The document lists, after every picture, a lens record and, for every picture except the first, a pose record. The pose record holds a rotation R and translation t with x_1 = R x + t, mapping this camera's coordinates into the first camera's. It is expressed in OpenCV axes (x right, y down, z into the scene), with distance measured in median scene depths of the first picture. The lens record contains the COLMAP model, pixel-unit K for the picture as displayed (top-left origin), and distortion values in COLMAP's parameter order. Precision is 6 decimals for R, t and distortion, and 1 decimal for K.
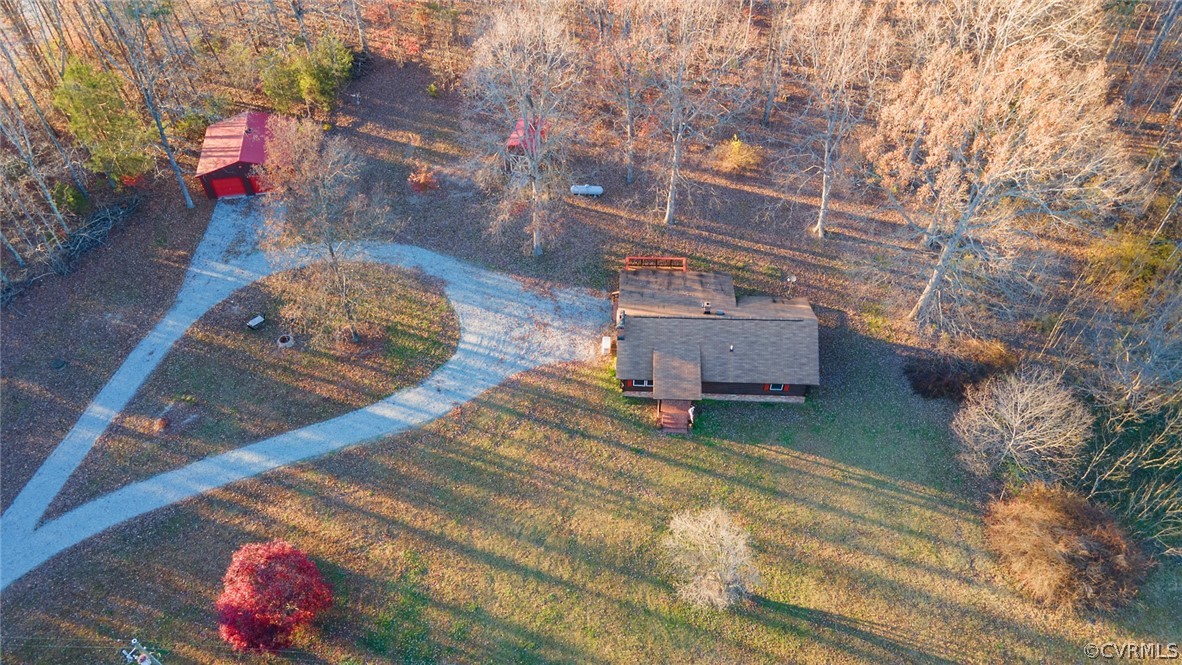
lens RADIAL K [[859.8, 0, 584.0], [0, 859.8, 338.0], [0, 0, 1]] dist [0.028156, 0.037166]
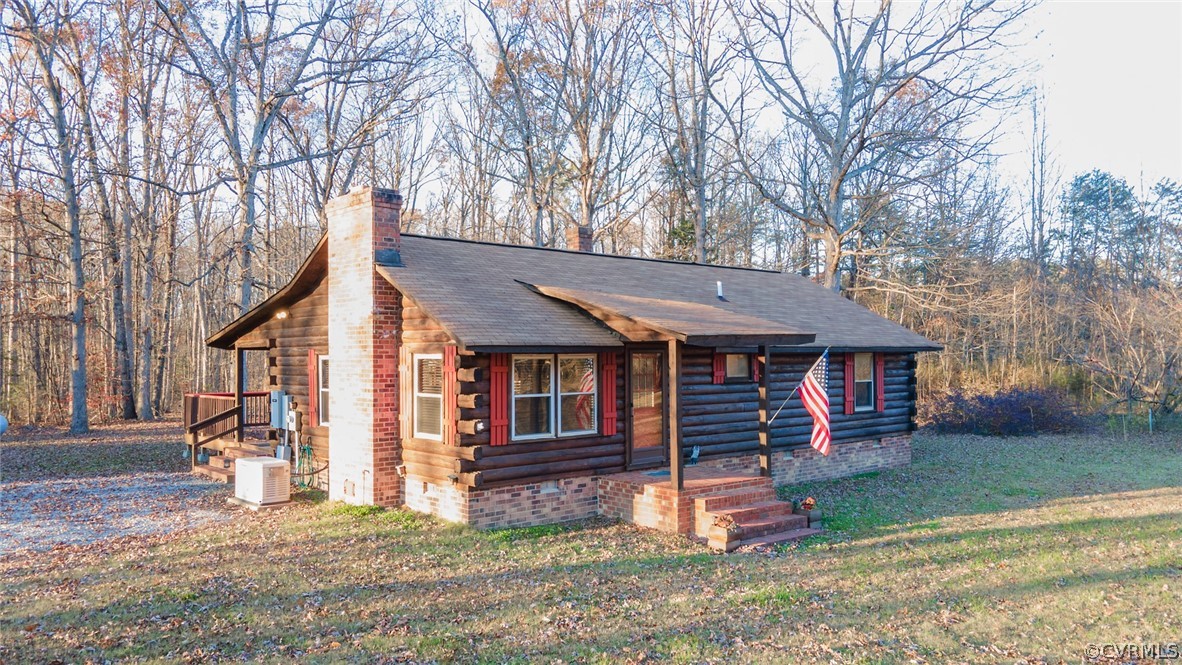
lens RADIAL K [[859.8, 0, 588.0], [0, 859.8, 333.8], [0, 0, 1]] dist [0.028156, 0.037166]
pose [[0.709740, 0.032448, 0.703716, -0.082392], [0.520593, 0.648841, -0.554967, 0.171002], [-0.474607, 0.760232, 0.443616, 0.895929]]
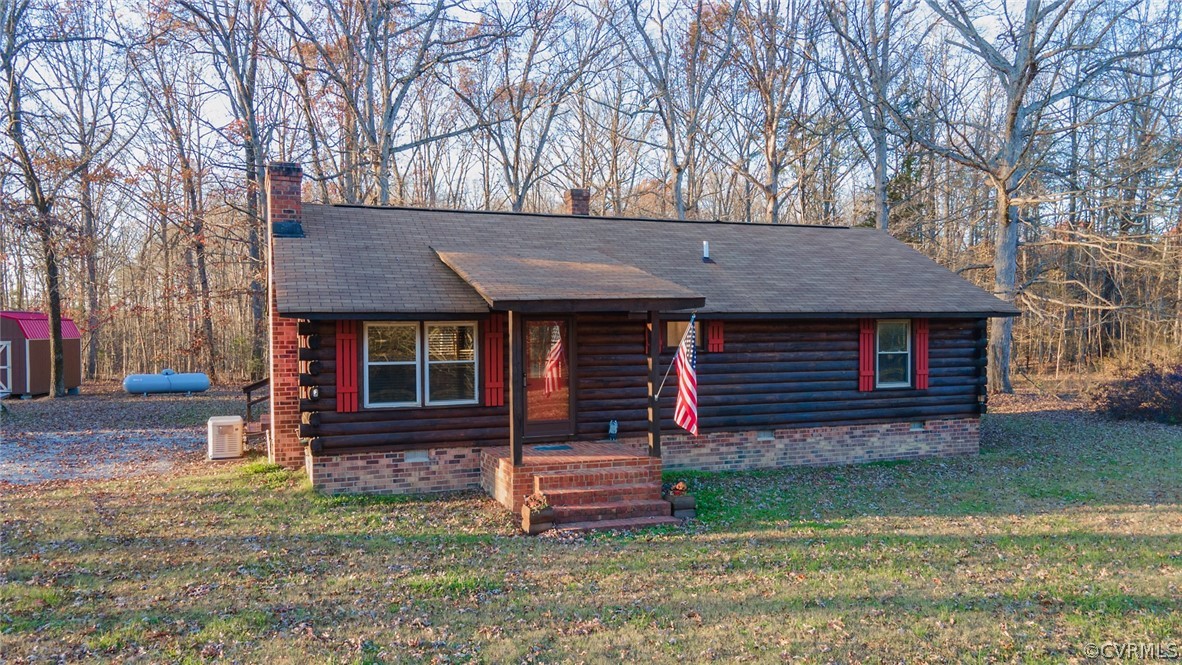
lens RADIAL K [[859.8, 0, 589.3], [0, 859.8, 335.1], [0, 0, 1]] dist [0.028156, 0.037166]
pose [[0.909174, 0.008661, 0.416327, 0.019160], [0.303896, 0.669727, -0.677579, 0.210587], [-0.284694, 0.742557, 0.606266, 0.859974]]
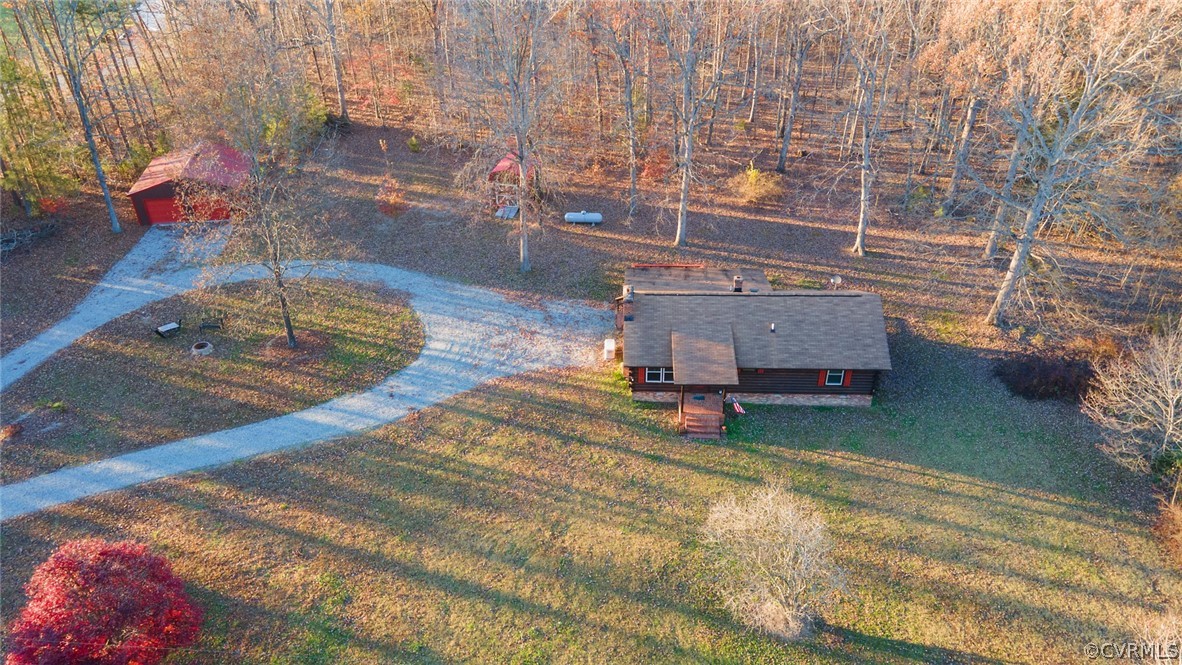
lens RADIAL K [[859.8, 0, 584.0], [0, 859.8, 339.4], [0, 0, 1]] dist [0.028156, 0.037166]
pose [[0.999972, -0.001871, 0.007202, -0.003332], [0.003728, 0.963604, -0.267307, 0.228446], [-0.006440, 0.267327, 0.963584, 0.259193]]
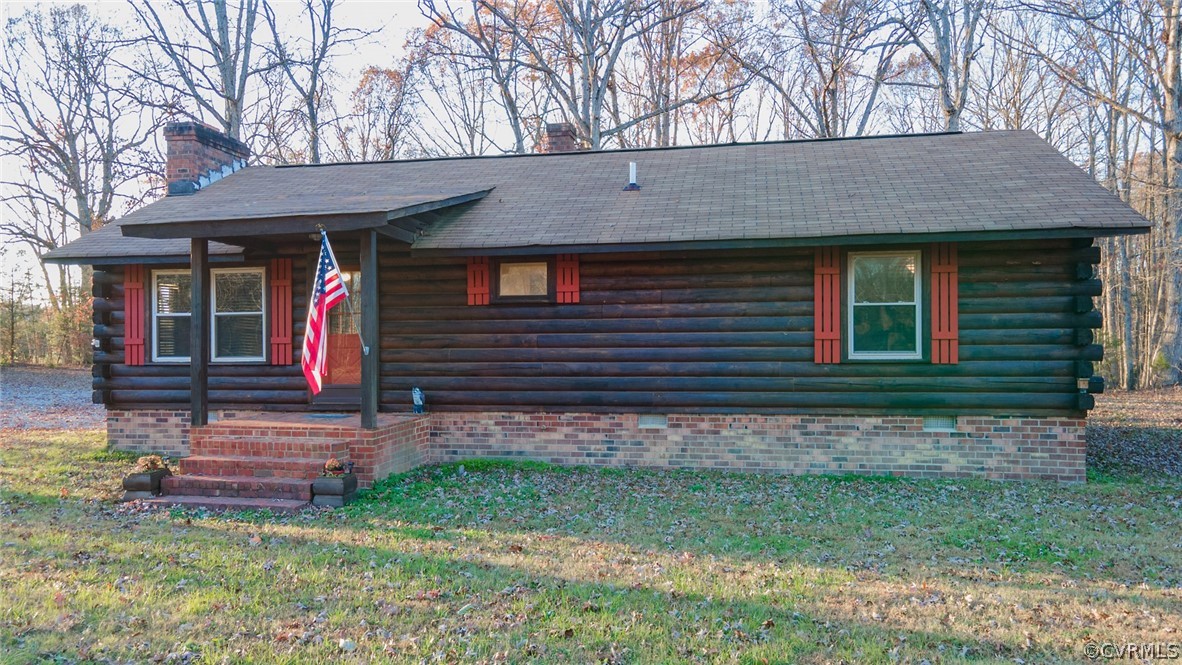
lens RADIAL K [[859.8, 0, 586.4], [0, 859.8, 337.1], [0, 0, 1]] dist [0.028156, 0.037166]
pose [[0.990859, 0.010688, -0.134476, 0.189423], [-0.108611, 0.654454, -0.748260, 0.197437], [0.080011, 0.756026, 0.649633, 0.891746]]
